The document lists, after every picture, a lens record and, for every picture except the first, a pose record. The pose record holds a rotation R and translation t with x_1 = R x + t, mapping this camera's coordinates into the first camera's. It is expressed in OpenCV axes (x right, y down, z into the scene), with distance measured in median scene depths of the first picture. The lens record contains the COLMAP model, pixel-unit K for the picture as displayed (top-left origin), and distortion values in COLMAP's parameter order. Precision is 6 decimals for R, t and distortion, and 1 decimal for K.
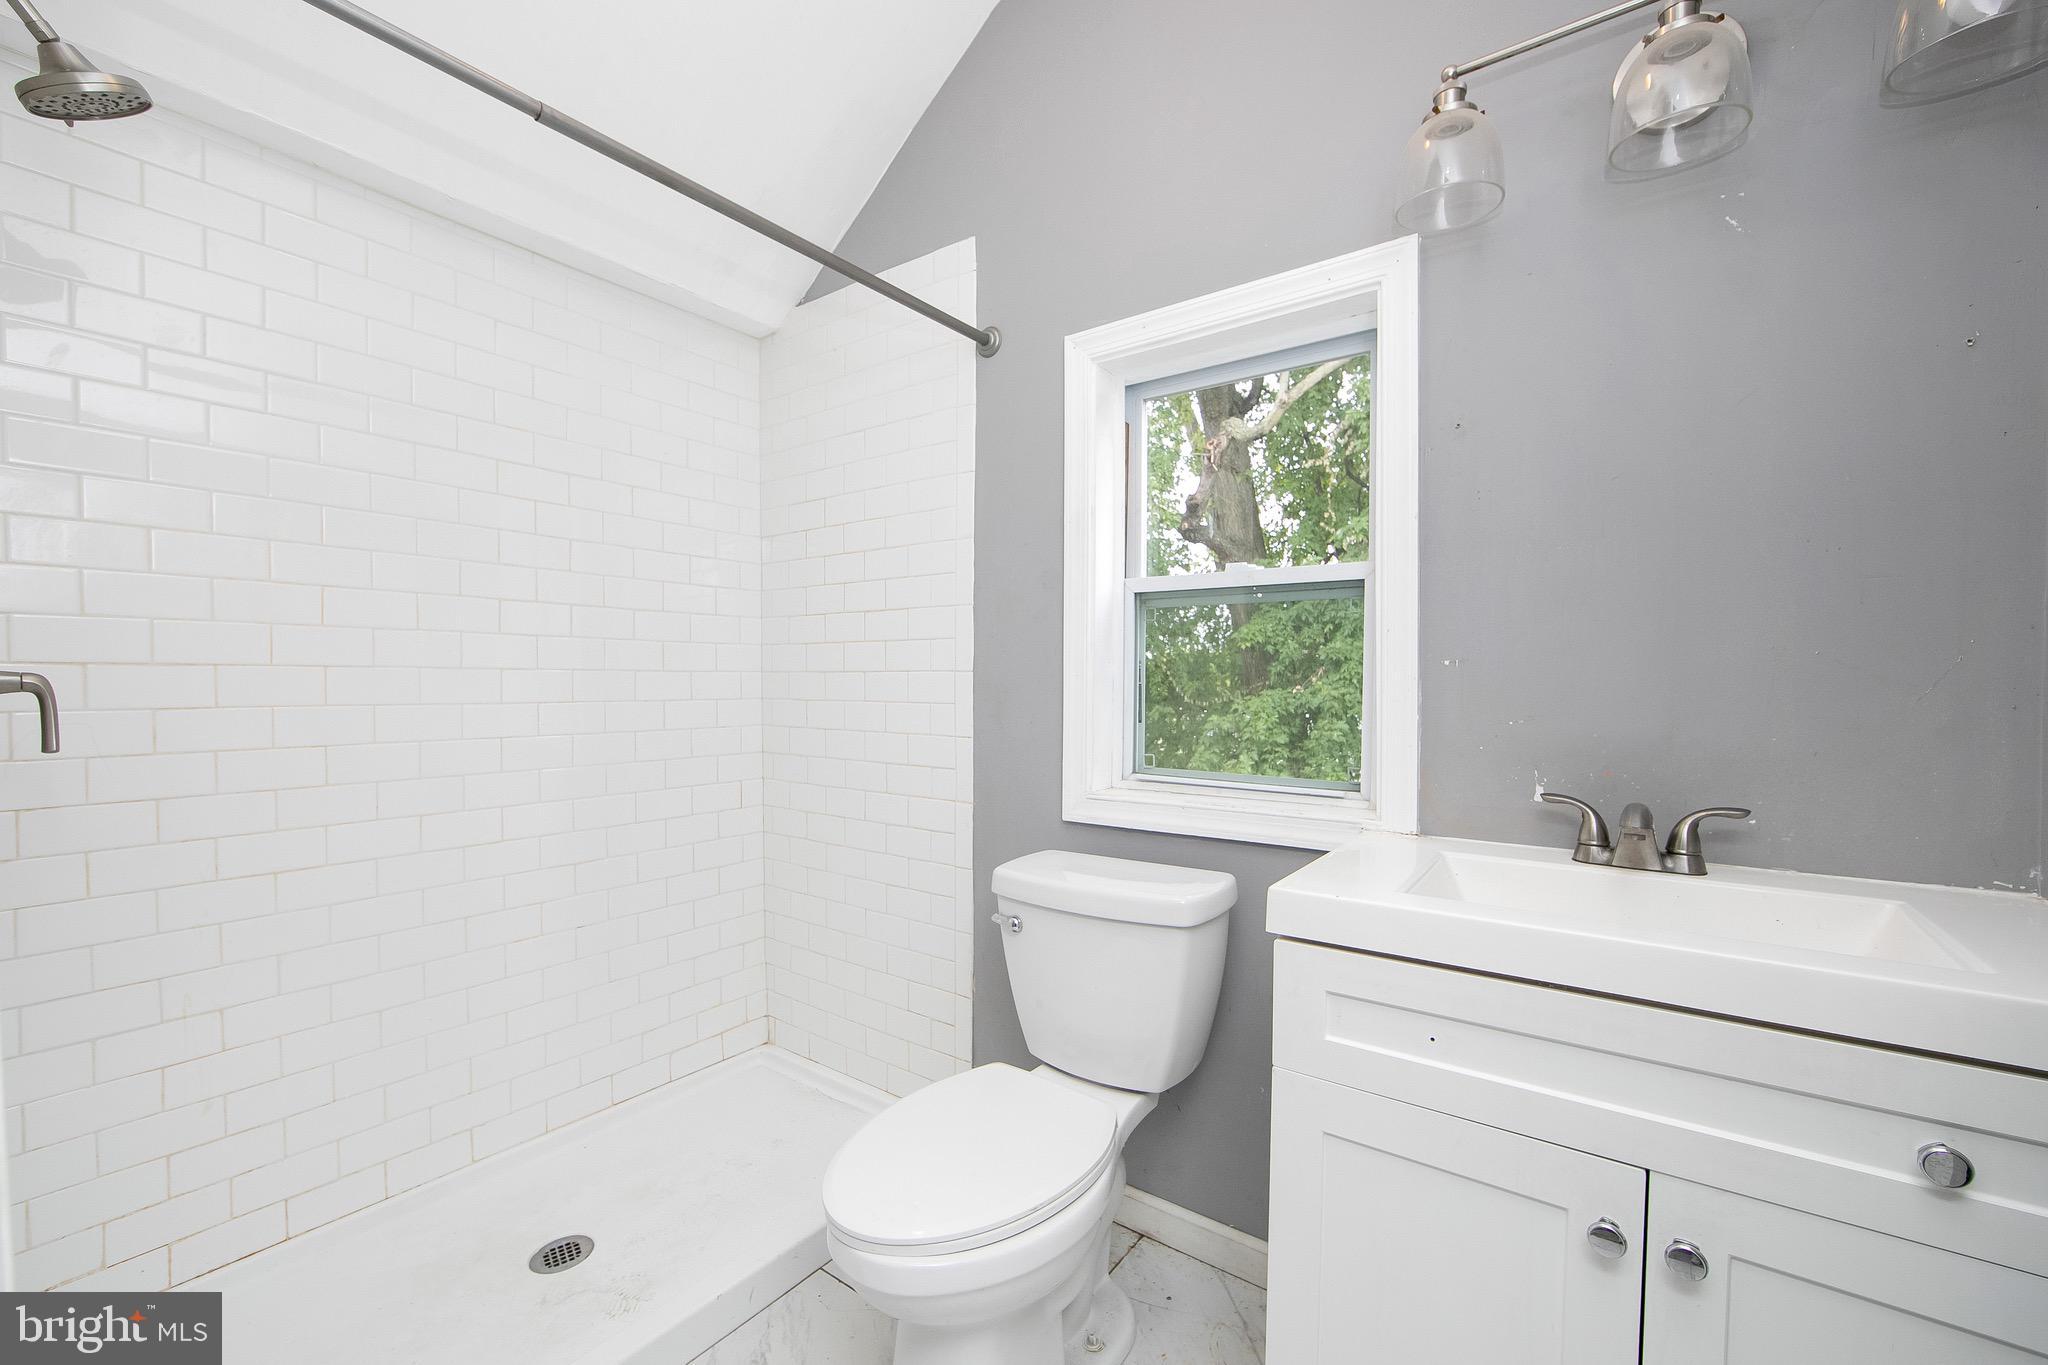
lens RADIAL K [[811.5, 0, 1044.4], [0, 811.5, 686.4], [0, 0, 1]] dist [-0.013092, 0.001170]
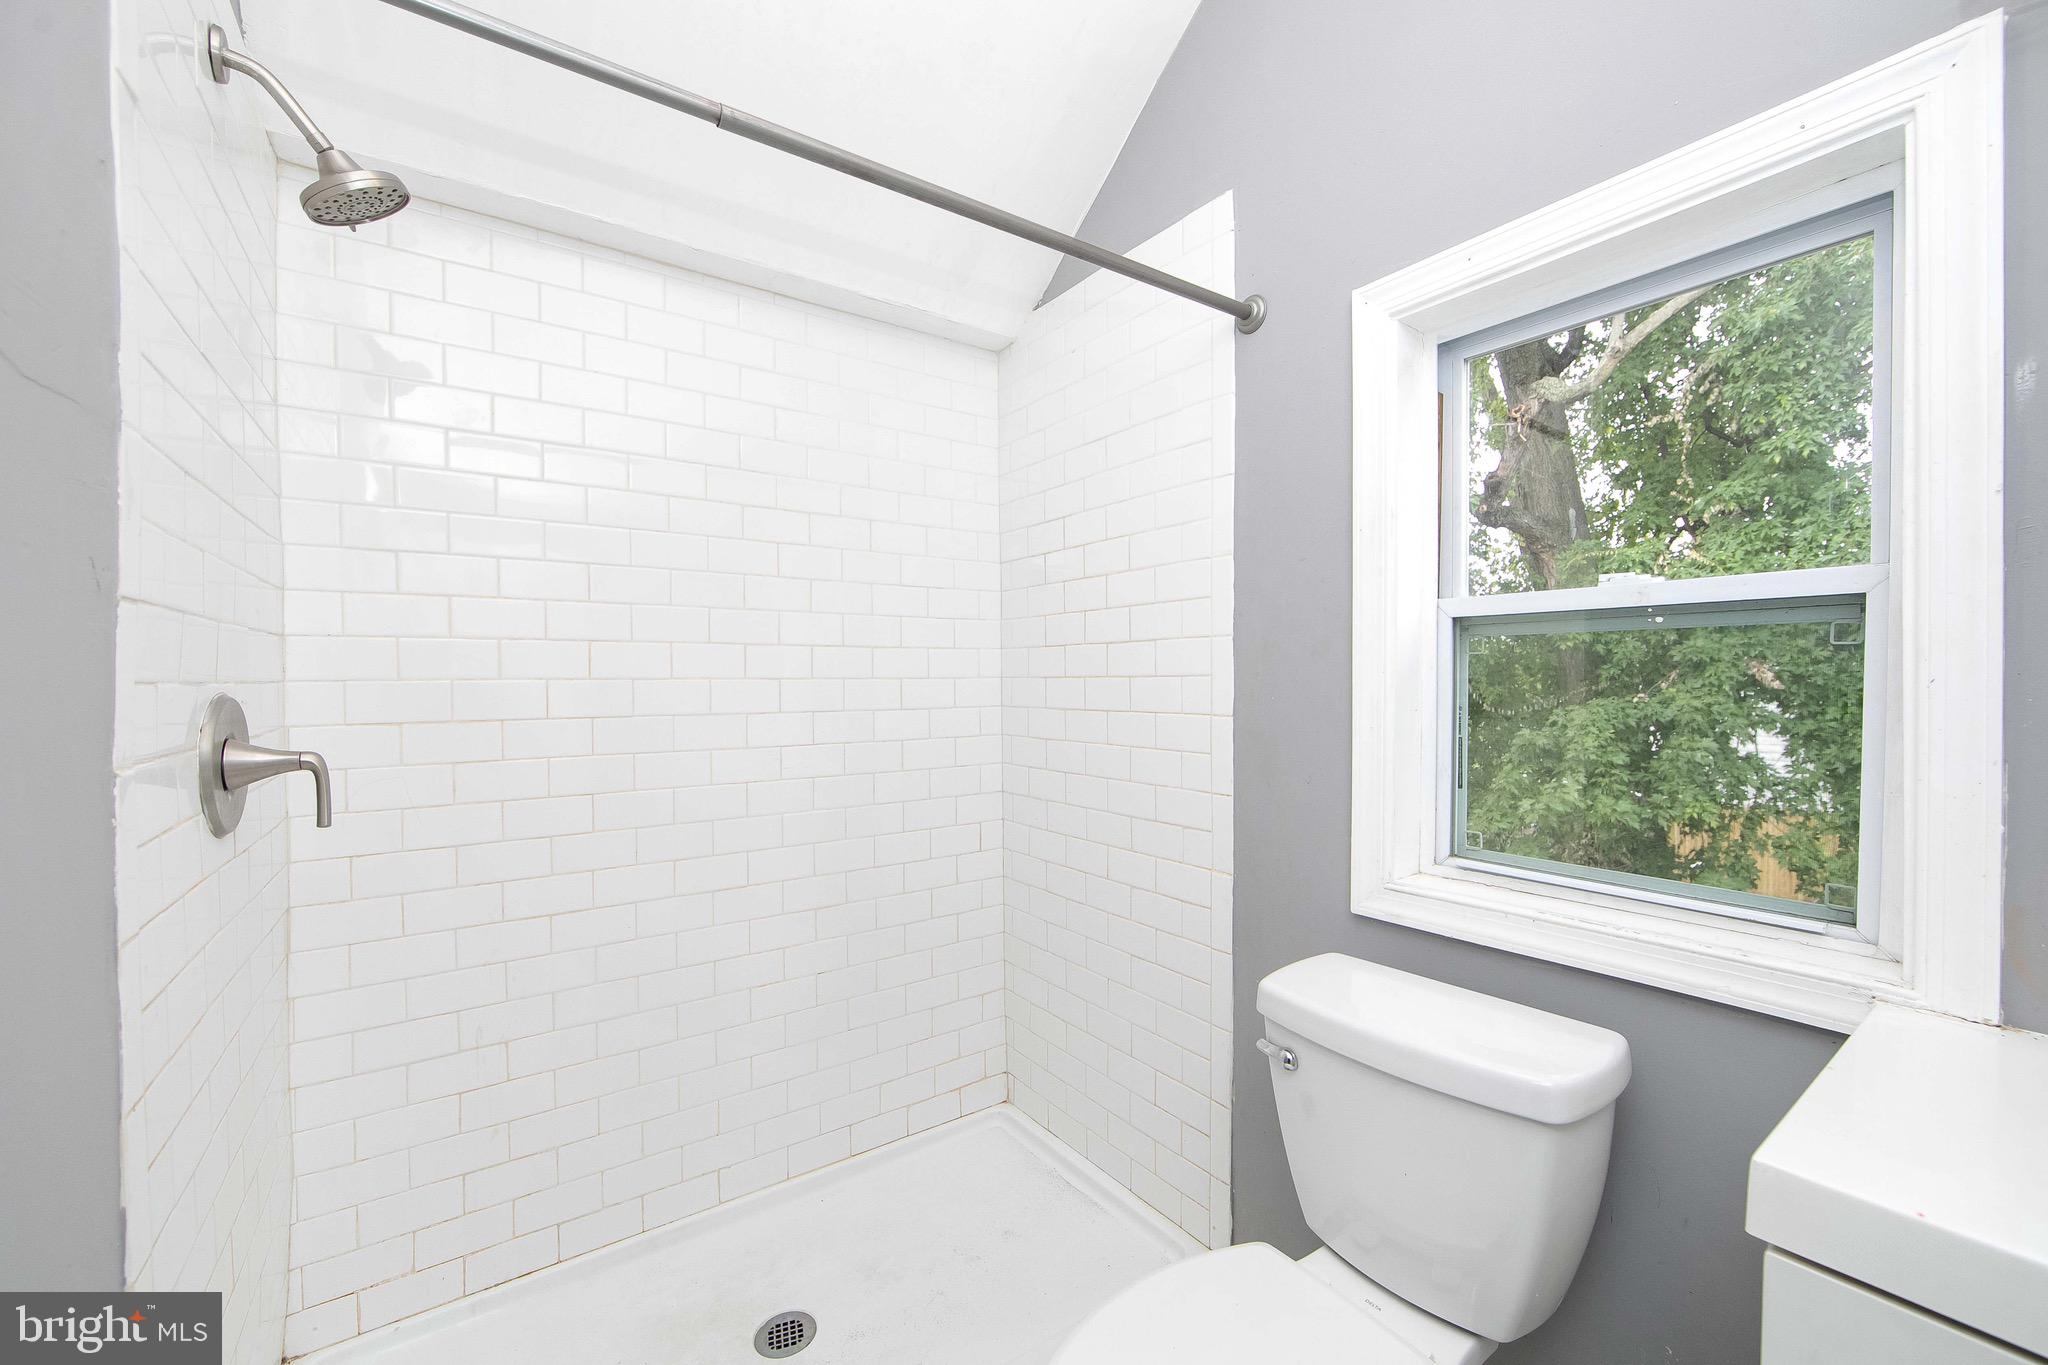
lens RADIAL K [[811.5, 0, 1020.1], [0, 811.5, 688.3], [0, 0, 1]] dist [-0.013092, 0.001170]
pose [[0.940503, -0.000714, -0.339785, -0.011636], [0.000563, 1.000000, -0.000545, -0.048964], [0.339785, 0.000321, 0.940503, 0.158059]]
